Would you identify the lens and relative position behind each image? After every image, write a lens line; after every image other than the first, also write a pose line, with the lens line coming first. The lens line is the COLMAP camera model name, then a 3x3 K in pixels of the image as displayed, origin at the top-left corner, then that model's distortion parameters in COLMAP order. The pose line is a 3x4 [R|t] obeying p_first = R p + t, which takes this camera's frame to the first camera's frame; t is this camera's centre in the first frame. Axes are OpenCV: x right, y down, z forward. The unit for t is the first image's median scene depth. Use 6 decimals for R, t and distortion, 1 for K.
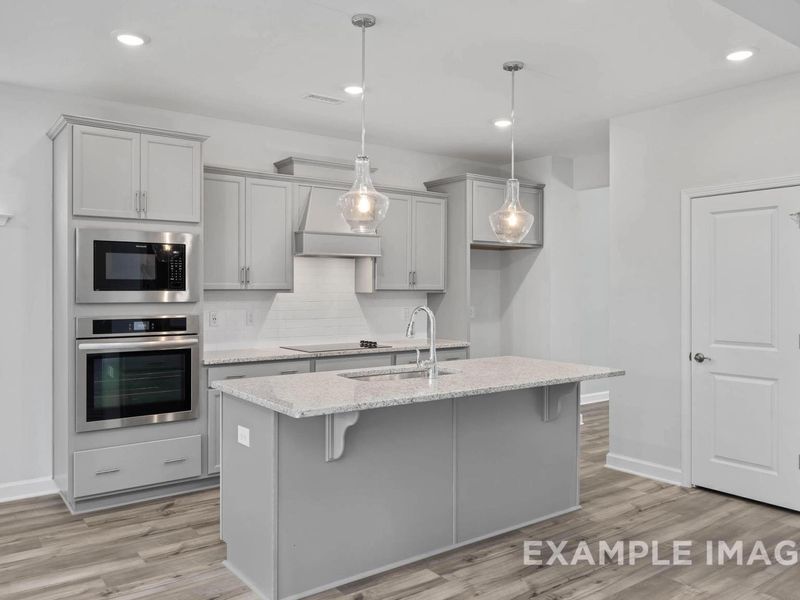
lens RADIAL K [[648.5, 0, 402.1], [0, 648.5, 288.9], [0, 0, 1]] dist [0.002134, -0.002532]
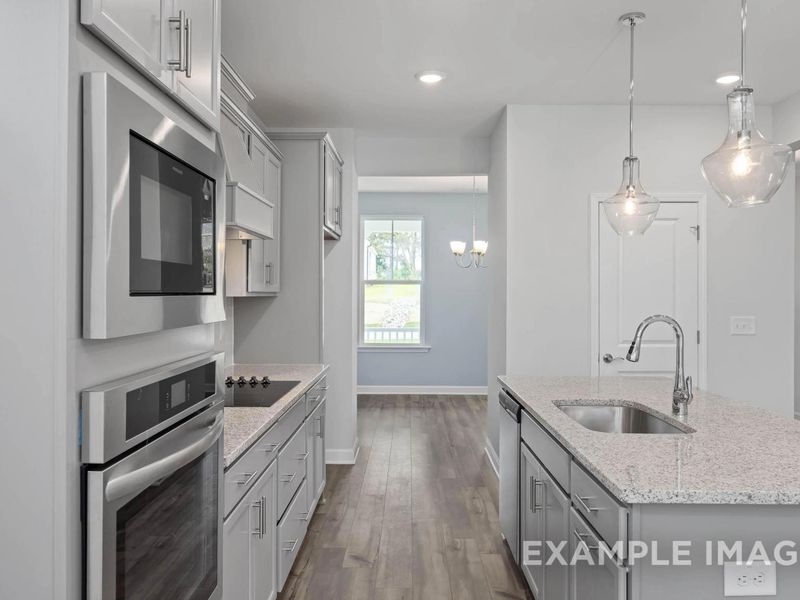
lens RADIAL K [[648.5, 0, 402.1], [0, 648.5, 288.9], [0, 0, 1]] dist [0.002134, -0.002532]
pose [[0.609547, 0.005366, 0.792732, -0.563241], [0.001262, 0.999969, -0.007738, 0.003439], [-0.792749, 0.005717, 0.609522, 0.635812]]
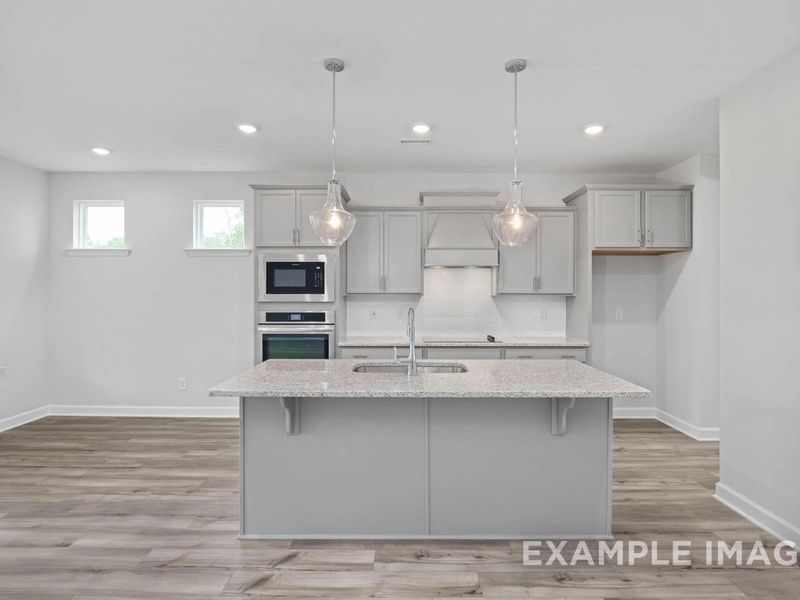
lens RADIAL K [[426.5, 0, 406.1], [0, 426.5, 291.6], [0, 0, 1]] dist [-0.009087, 0.000009]
pose [[0.798326, -0.002135, -0.602221, 0.369535], [0.000164, 0.999994, -0.003327, 0.000670], [0.602225, 0.002557, 0.798322, 0.335957]]
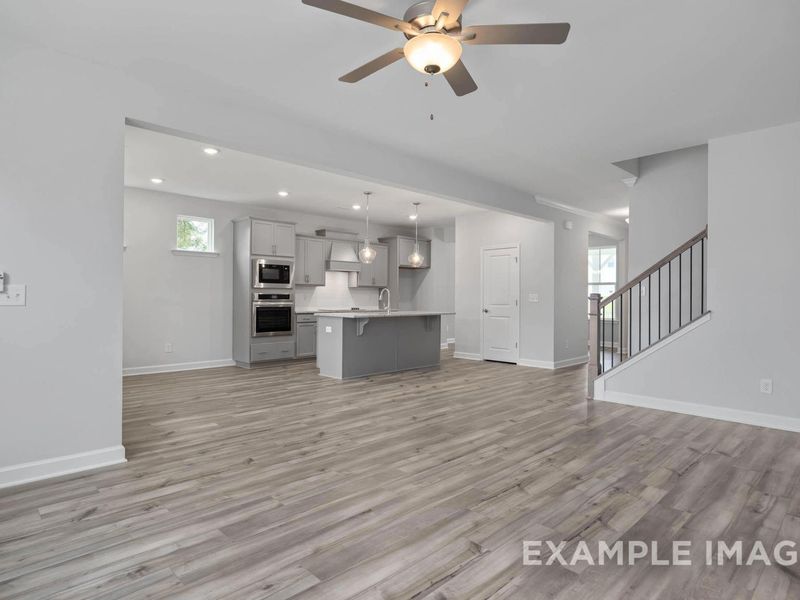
lens RADIAL K [[465.1, 0, 405.0], [0, 465.1, 297.0], [0, 0, 1]] dist [-0.001182, 0.000482]
pose [[0.989980, 0.002966, 0.141175, -0.137753], [-0.002964, 0.999996, -0.000222, 0.051675], [-0.141175, -0.000199, 0.989985, -0.837287]]
